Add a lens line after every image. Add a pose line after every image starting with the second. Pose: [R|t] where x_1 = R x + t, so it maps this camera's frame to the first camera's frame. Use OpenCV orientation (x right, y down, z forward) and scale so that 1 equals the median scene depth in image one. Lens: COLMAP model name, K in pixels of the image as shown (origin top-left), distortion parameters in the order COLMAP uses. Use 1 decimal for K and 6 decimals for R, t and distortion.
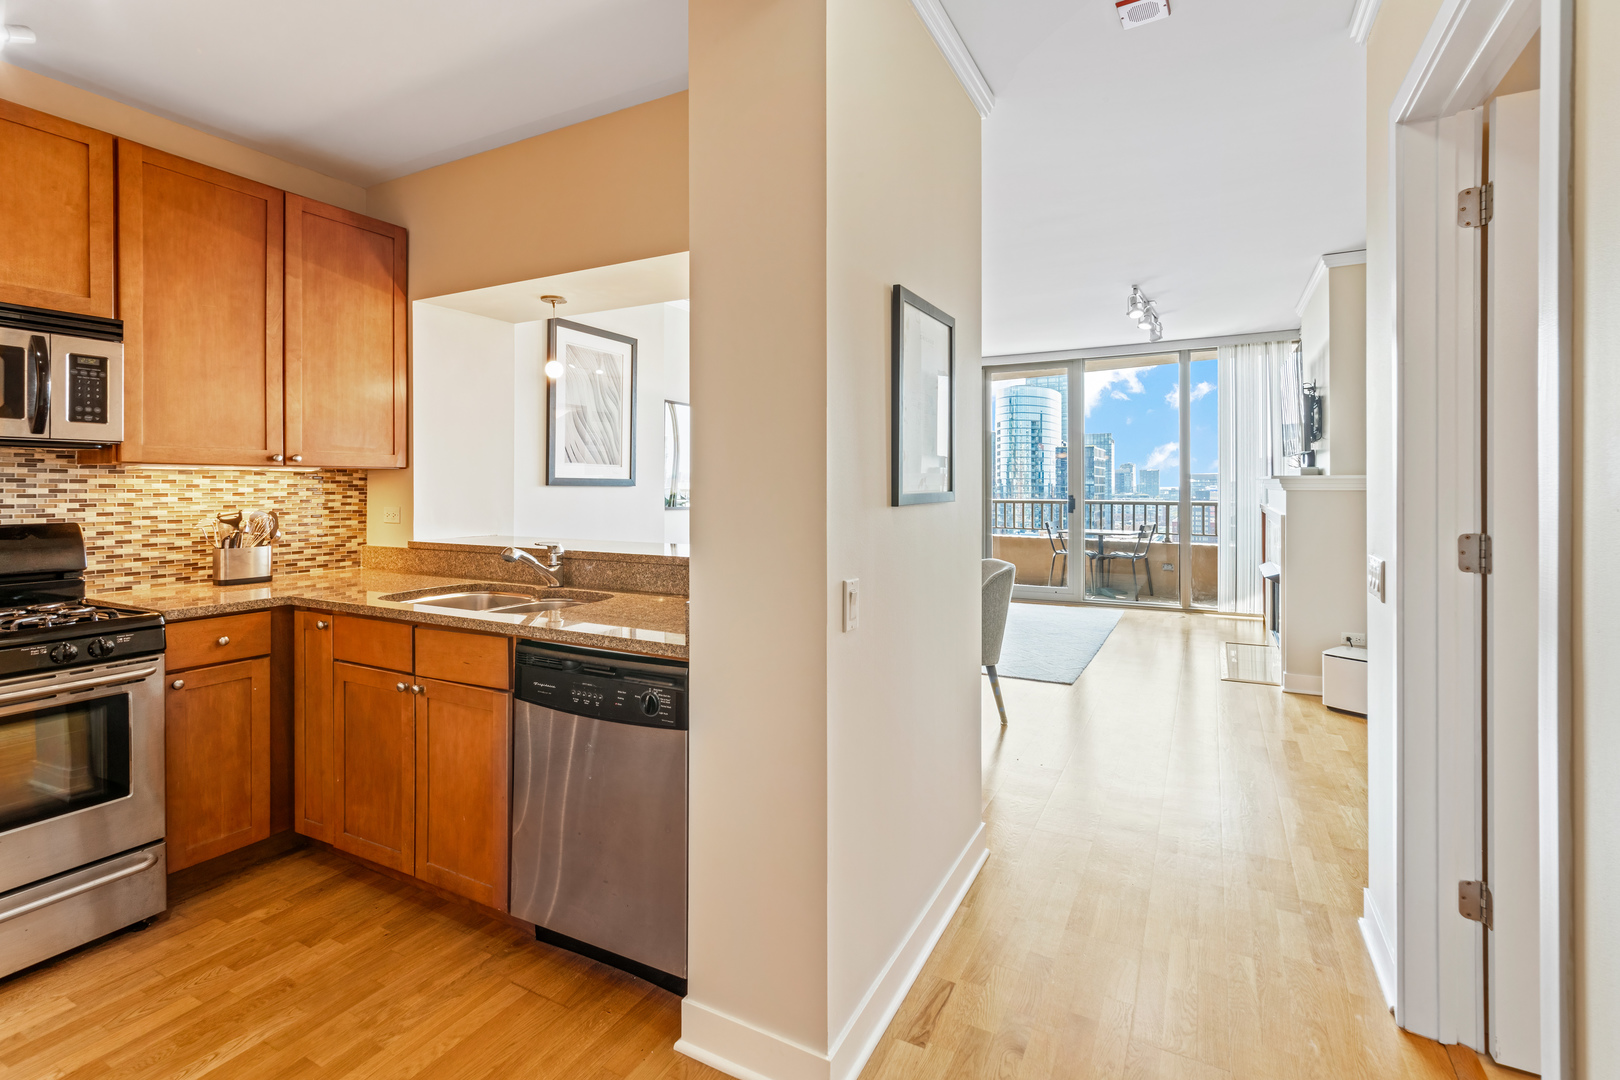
lens RADIAL K [[760.4, 0, 803.7], [0, 760.4, 482.7], [0, 0, 1]] dist [0.011320, -0.000224]
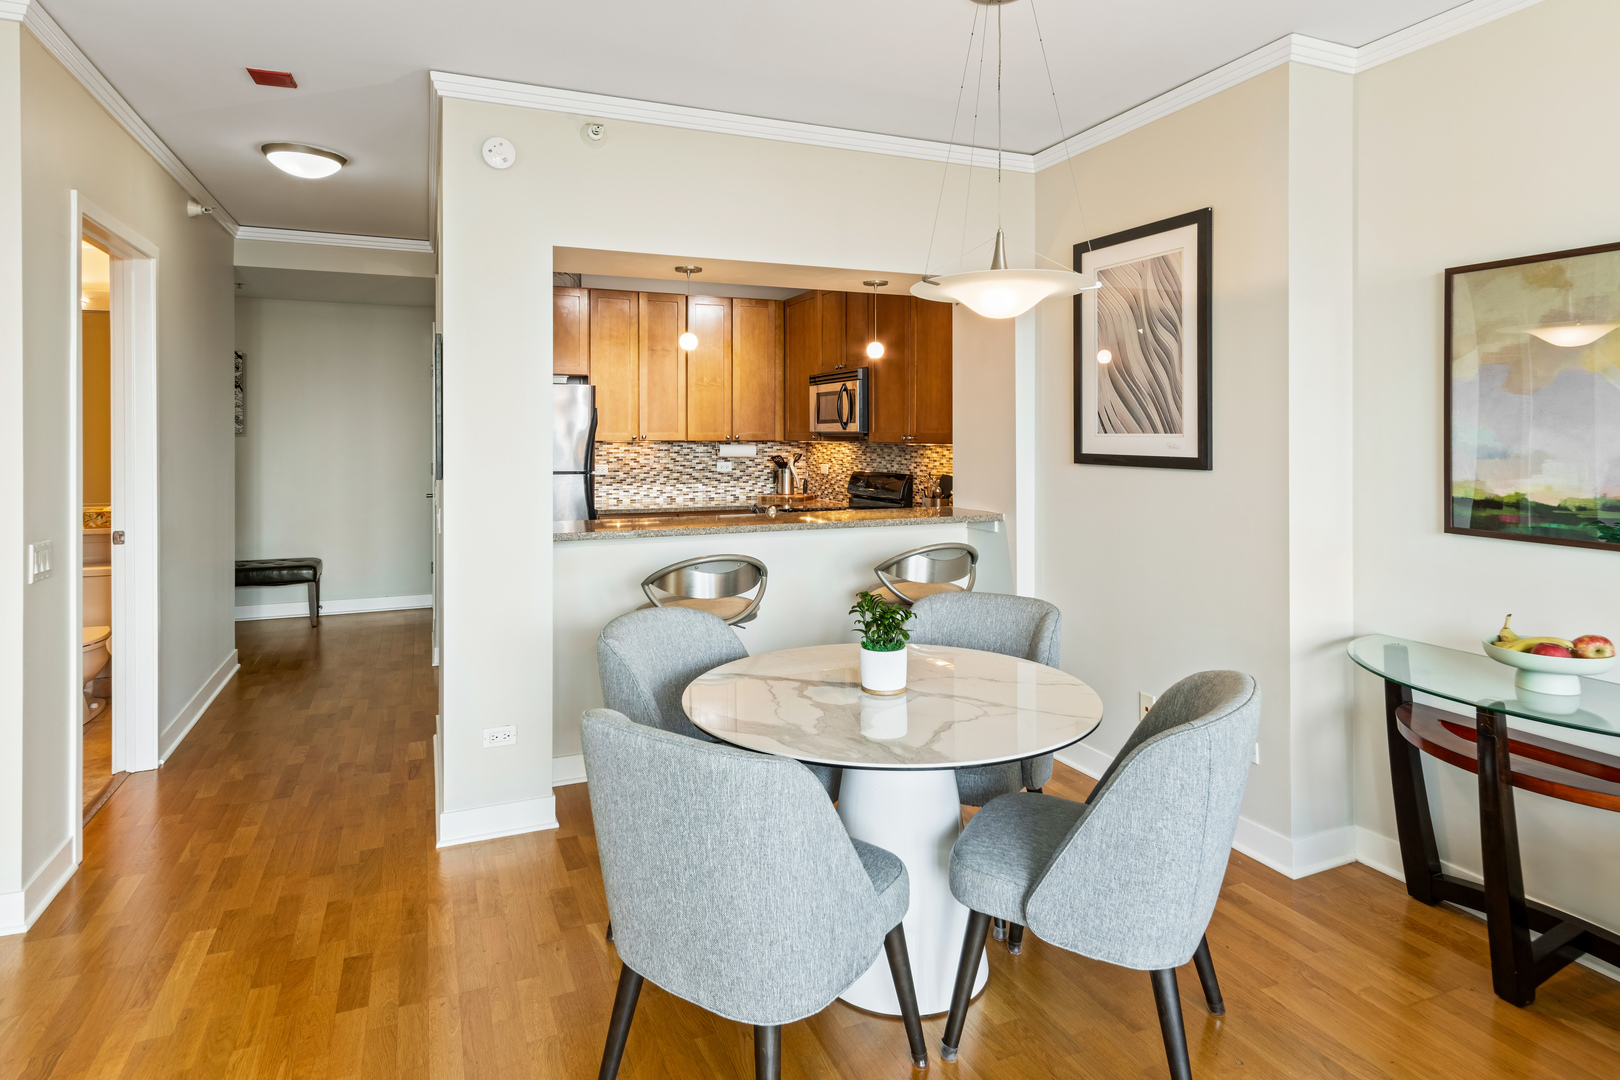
lens RADIAL K [[902.9, 0, 812.6], [0, 902.9, 432.6], [0, 0, 1]] dist [0.017619, -0.003005]
pose [[-0.618576, -0.000354, -0.785725, 0.792168], [0.004292, 0.999983, -0.003829, -0.036031], [0.785713, -0.005741, -0.618564, 1.926296]]
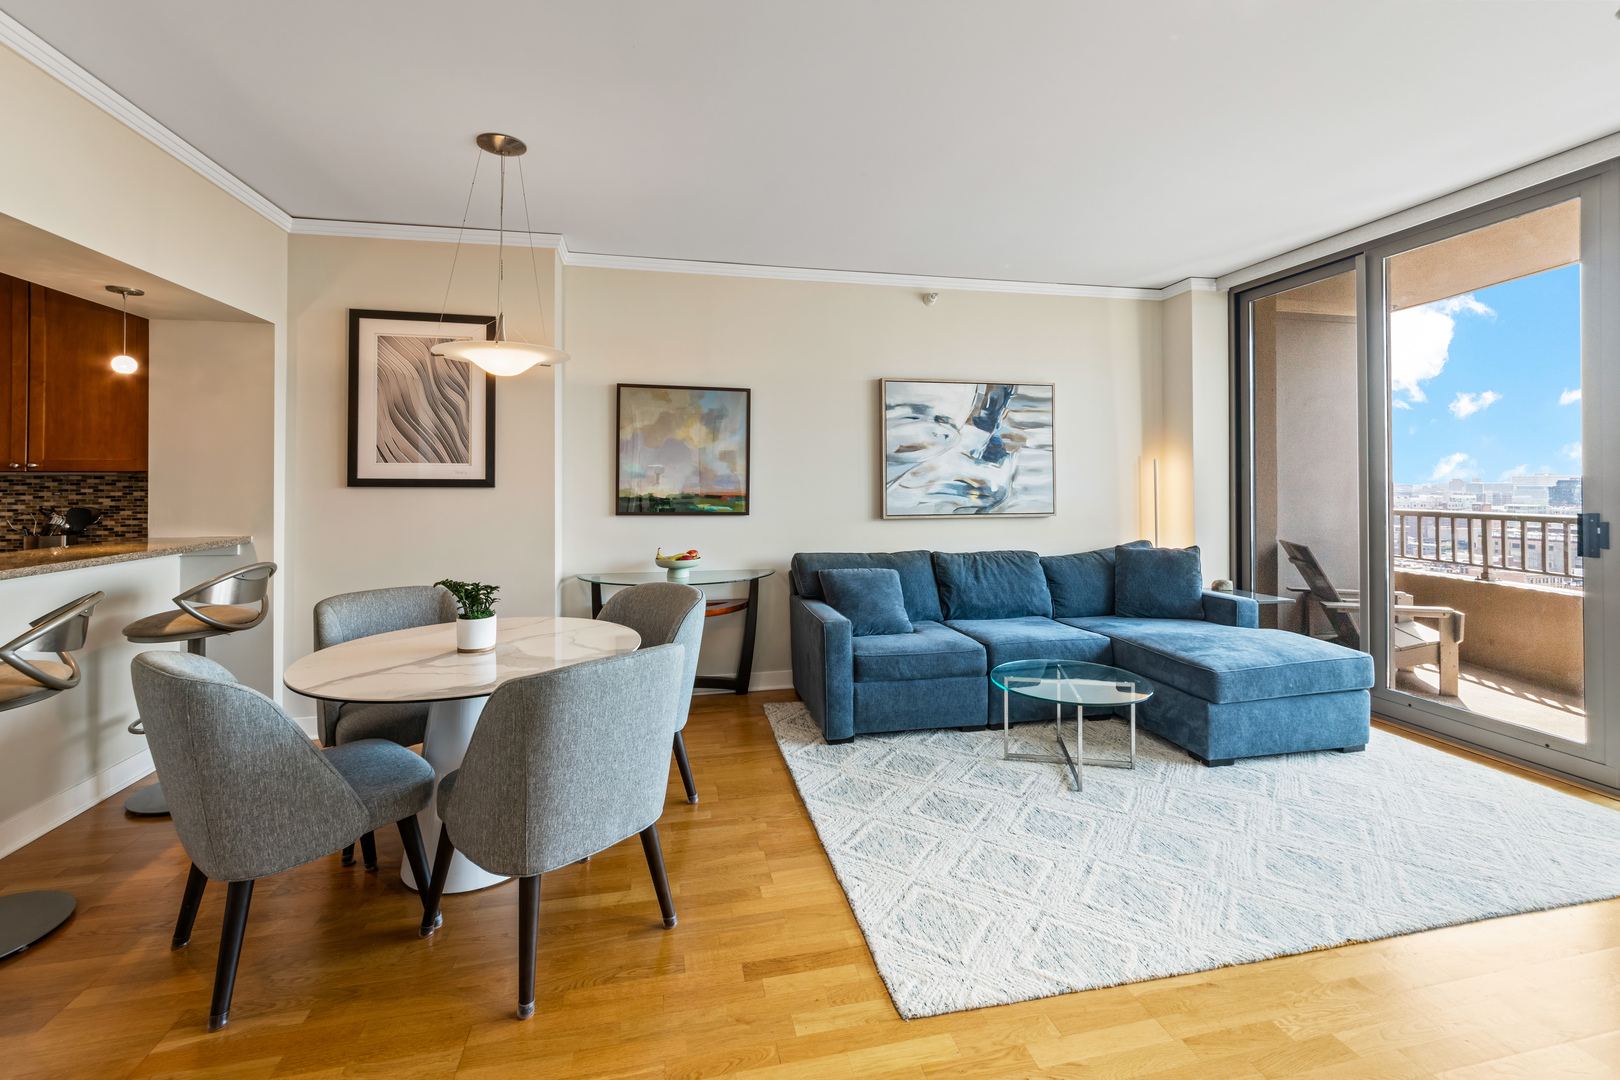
lens RADIAL K [[681.4, 0, 805.3], [0, 681.4, 478.7], [0, 0, 1]] dist [0.001139, 0.000000]
pose [[0.649007, -0.006113, -0.760758, 0.972667], [0.003558, 0.999981, -0.005000, -0.000418], [0.760774, 0.000539, 0.649016, 1.245599]]
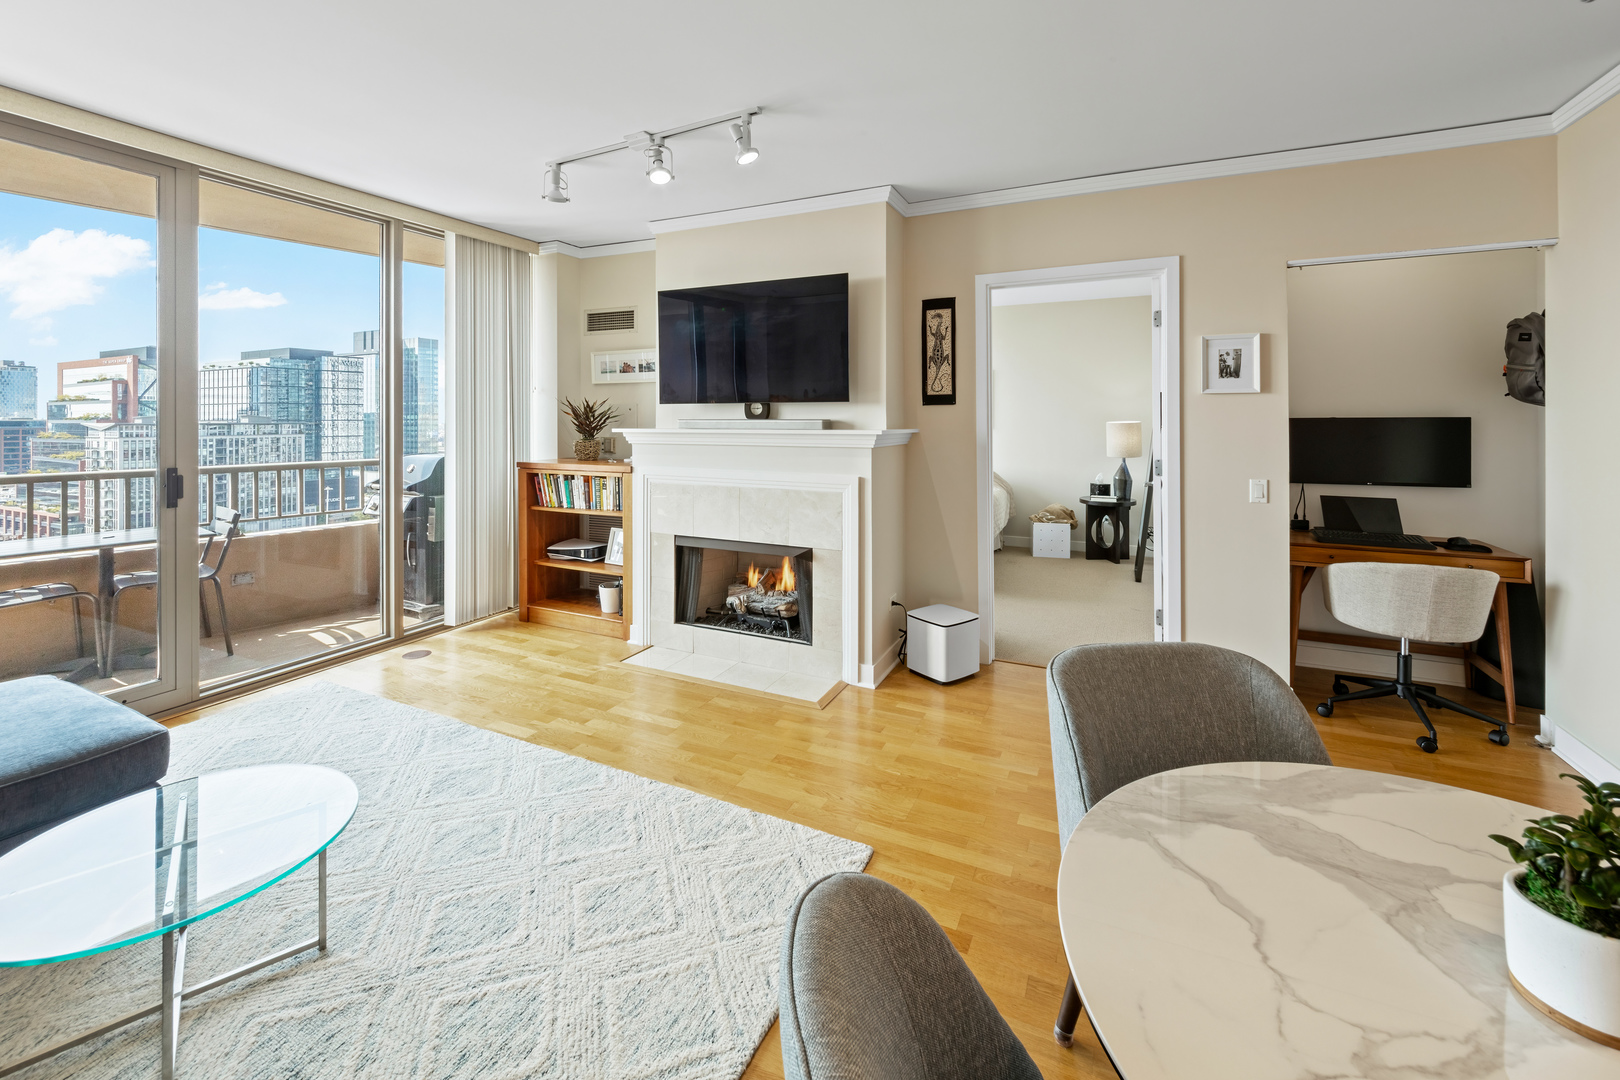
lens RADIAL K [[646.0, 0, 814.1], [0, 646.0, 418.0], [0, 0, 1]] dist [0.002528, -0.004228]
pose [[-0.060144, 0.005017, 0.998177, -0.134554], [-0.001095, 0.999986, -0.005092, -0.028042], [-0.998189, -0.001399, -0.060138, 1.787091]]
